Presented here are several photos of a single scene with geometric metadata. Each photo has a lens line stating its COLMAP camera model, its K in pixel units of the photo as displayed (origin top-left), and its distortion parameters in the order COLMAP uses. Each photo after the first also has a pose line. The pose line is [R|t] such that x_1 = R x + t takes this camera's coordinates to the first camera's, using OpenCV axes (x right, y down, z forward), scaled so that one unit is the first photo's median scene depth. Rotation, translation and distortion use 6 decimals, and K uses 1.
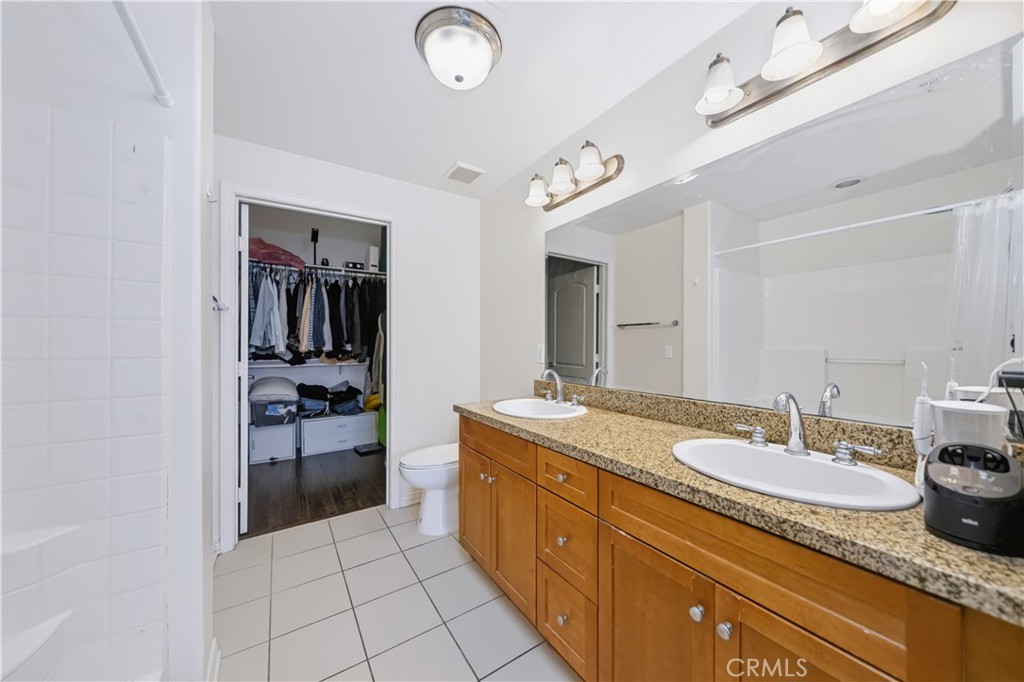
lens RADIAL K [[348.7, 0, 515.5], [0, 348.7, 339.9], [0, 0, 1]] dist [-0.002295, 0.000203]
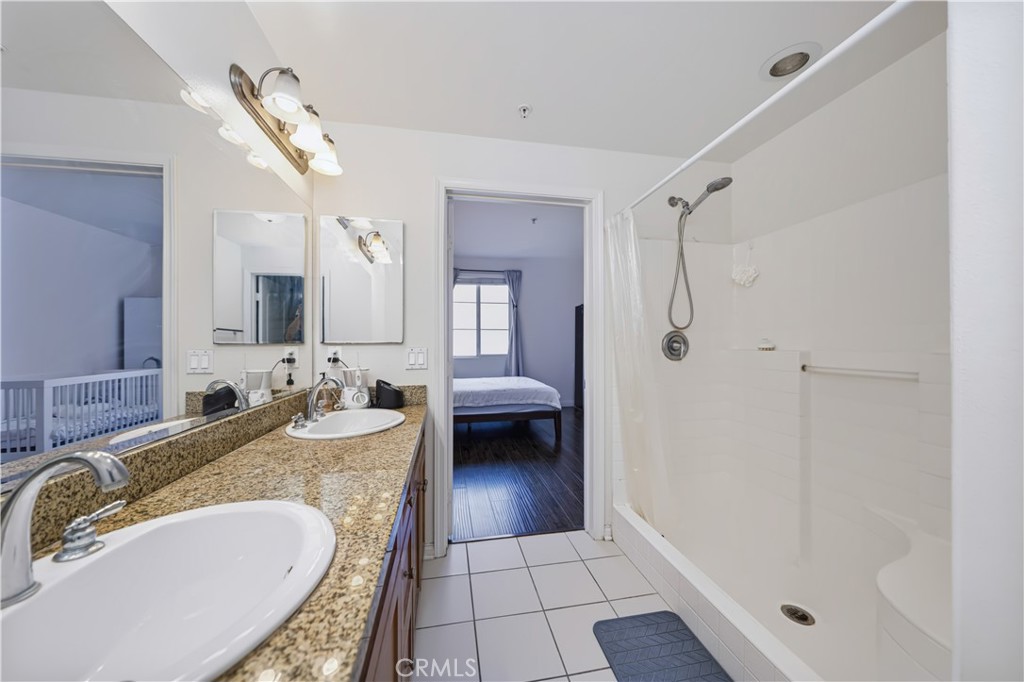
lens RADIAL K [[348.7, 0, 509.8], [0, 348.7, 340.0], [0, 0, 1]] dist [-0.002295, 0.000203]
pose [[0.380781, 0.003383, 0.924659, 0.055028], [0.003748, 0.999979, -0.005202, 0.003395], [-0.924658, 0.005446, 0.380760, 0.267668]]
